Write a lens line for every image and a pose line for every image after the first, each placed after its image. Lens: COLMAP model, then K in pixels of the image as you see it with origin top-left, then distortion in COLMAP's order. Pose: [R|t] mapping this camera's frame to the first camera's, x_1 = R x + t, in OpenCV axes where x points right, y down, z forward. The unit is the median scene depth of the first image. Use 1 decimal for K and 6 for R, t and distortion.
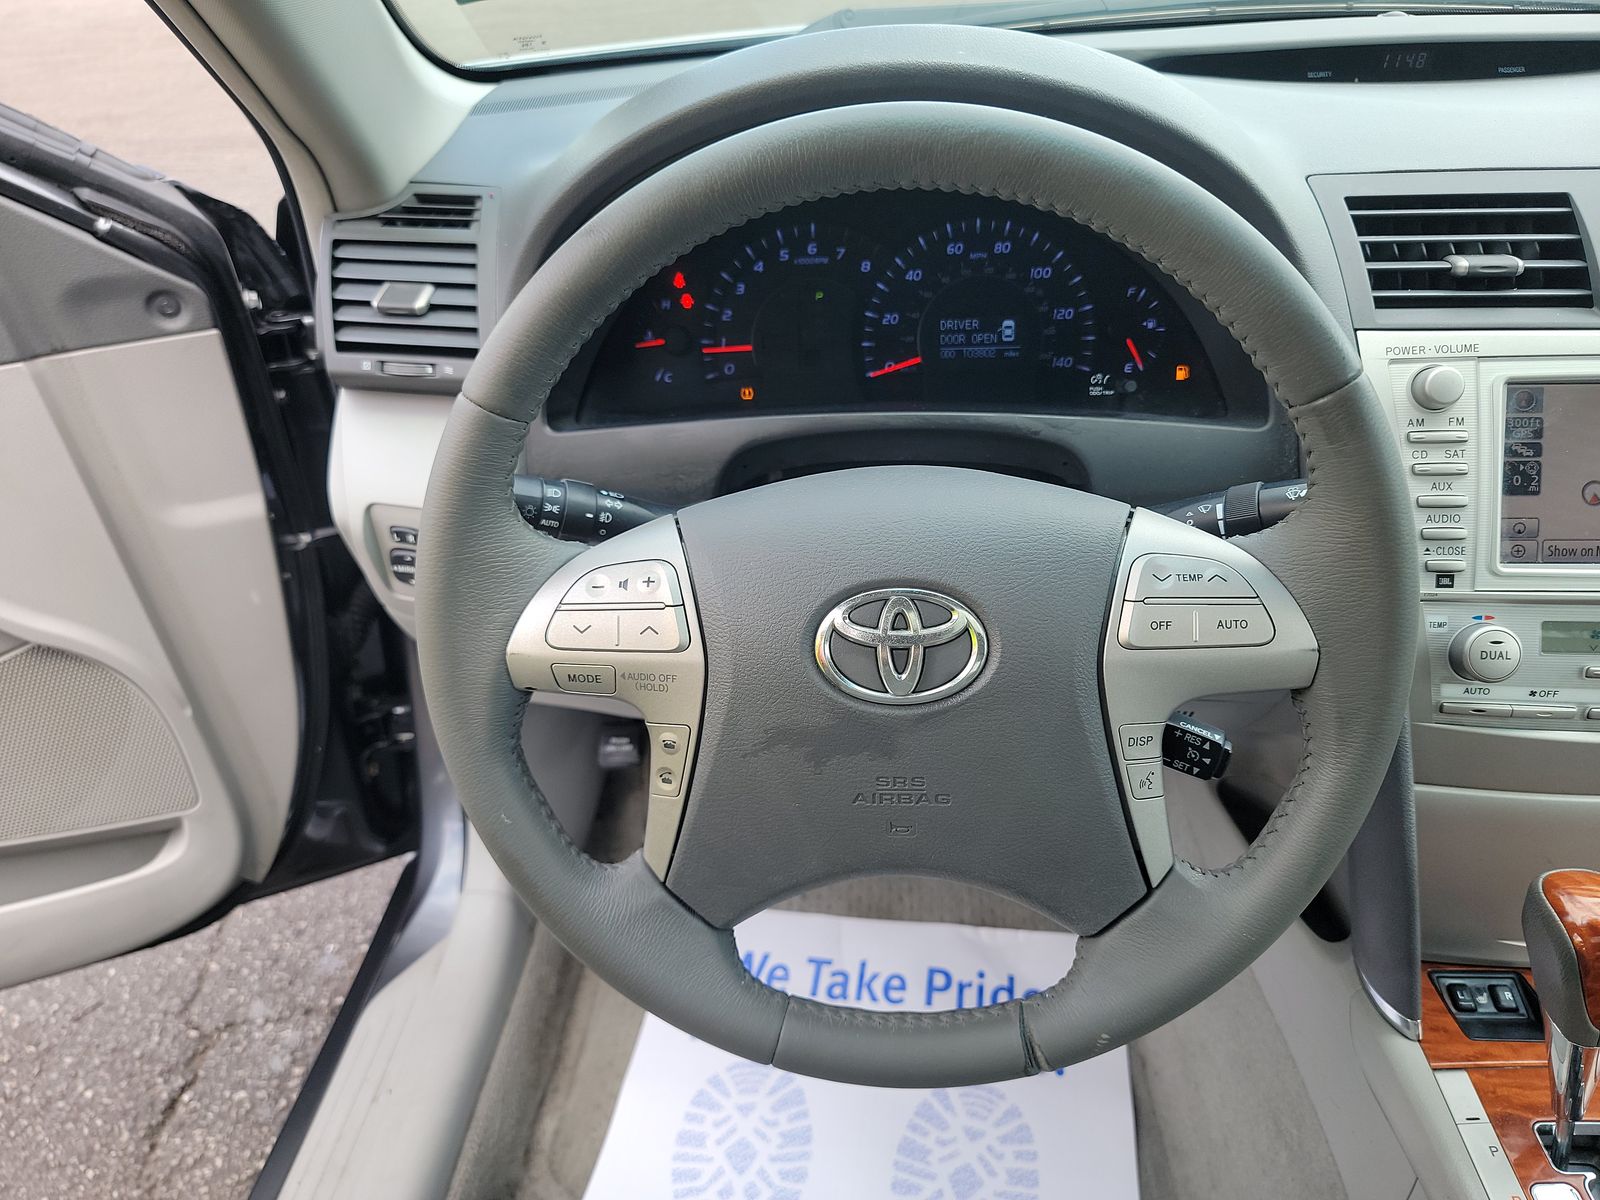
lens RADIAL K [[1129.2, 0, 805.6], [0, 1129.2, 605.5], [0, 0, 1]] dist [0.059364, -0.039325]
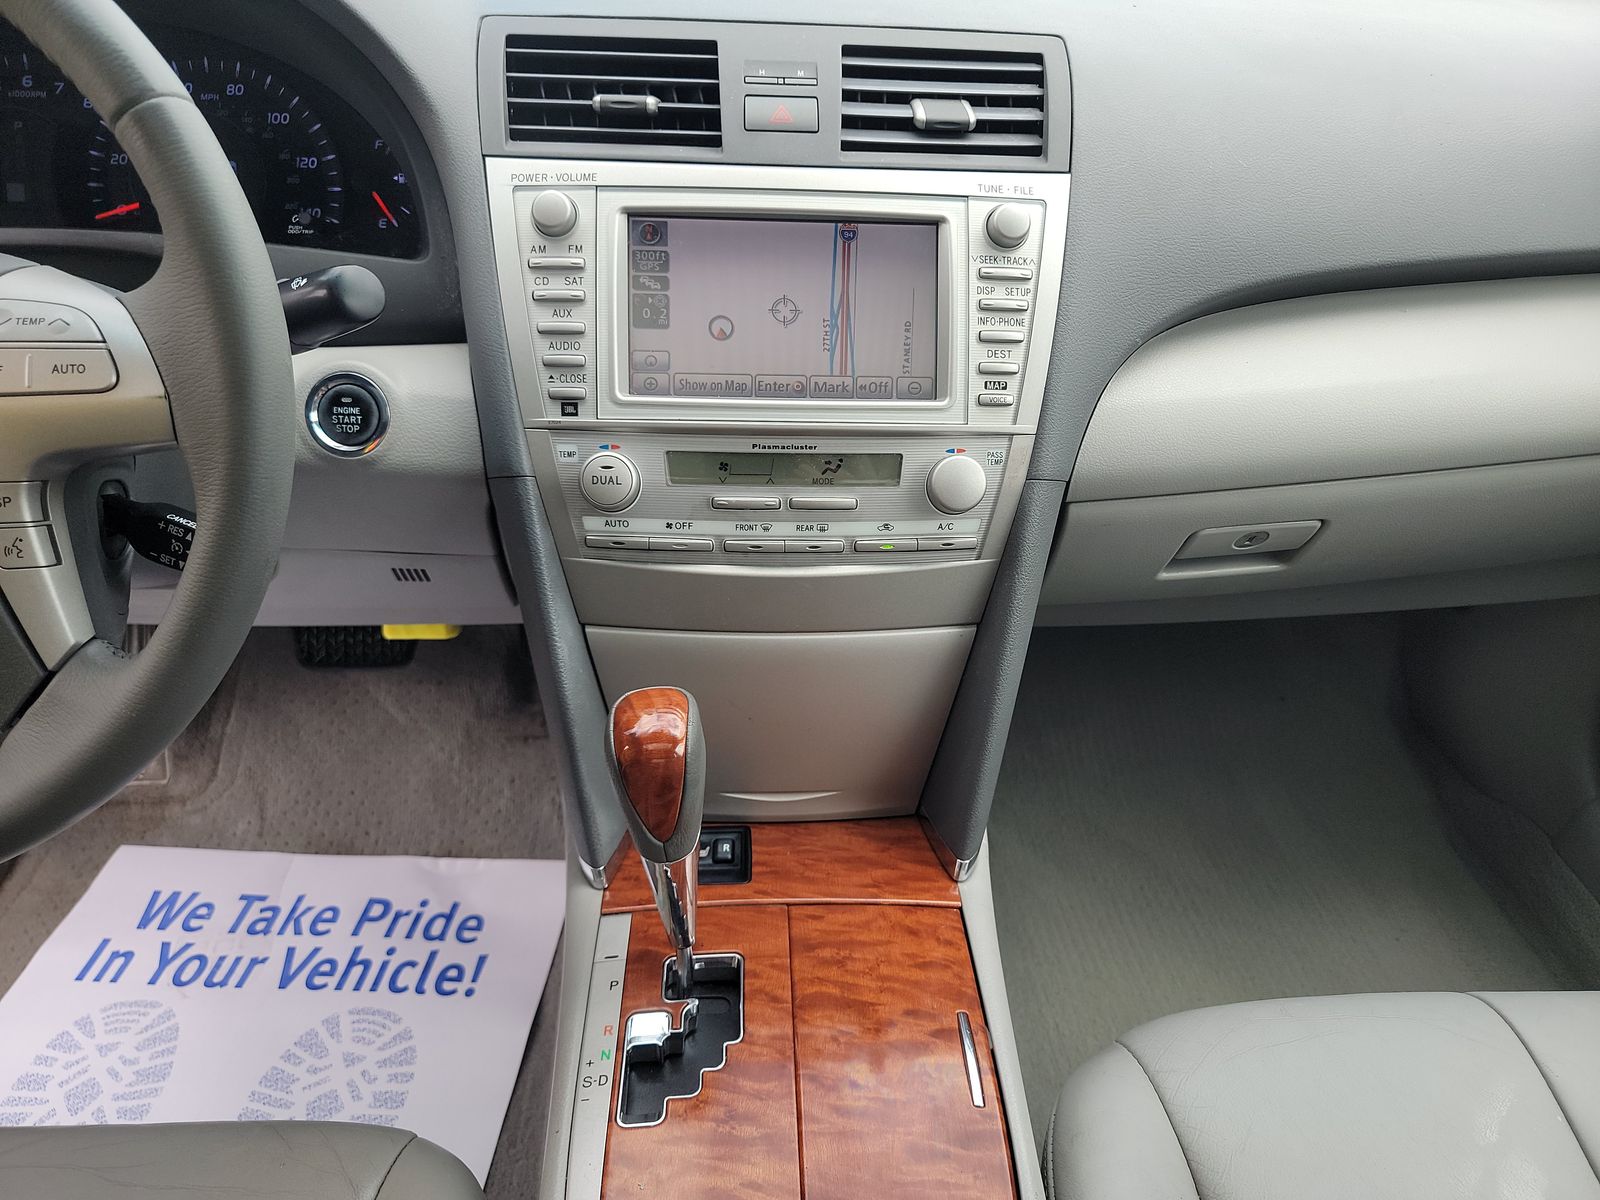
lens RADIAL K [[1113.7, 0, 803.8], [0, 1113.7, 585.3], [0, 0, 1]] dist [0.054373, -0.047839]
pose [[0.992852, 0.000737, 0.119346, 0.535564], [0.004053, 0.999196, -0.039887, 0.142467], [-0.119280, 0.040086, 0.992051, 0.014609]]
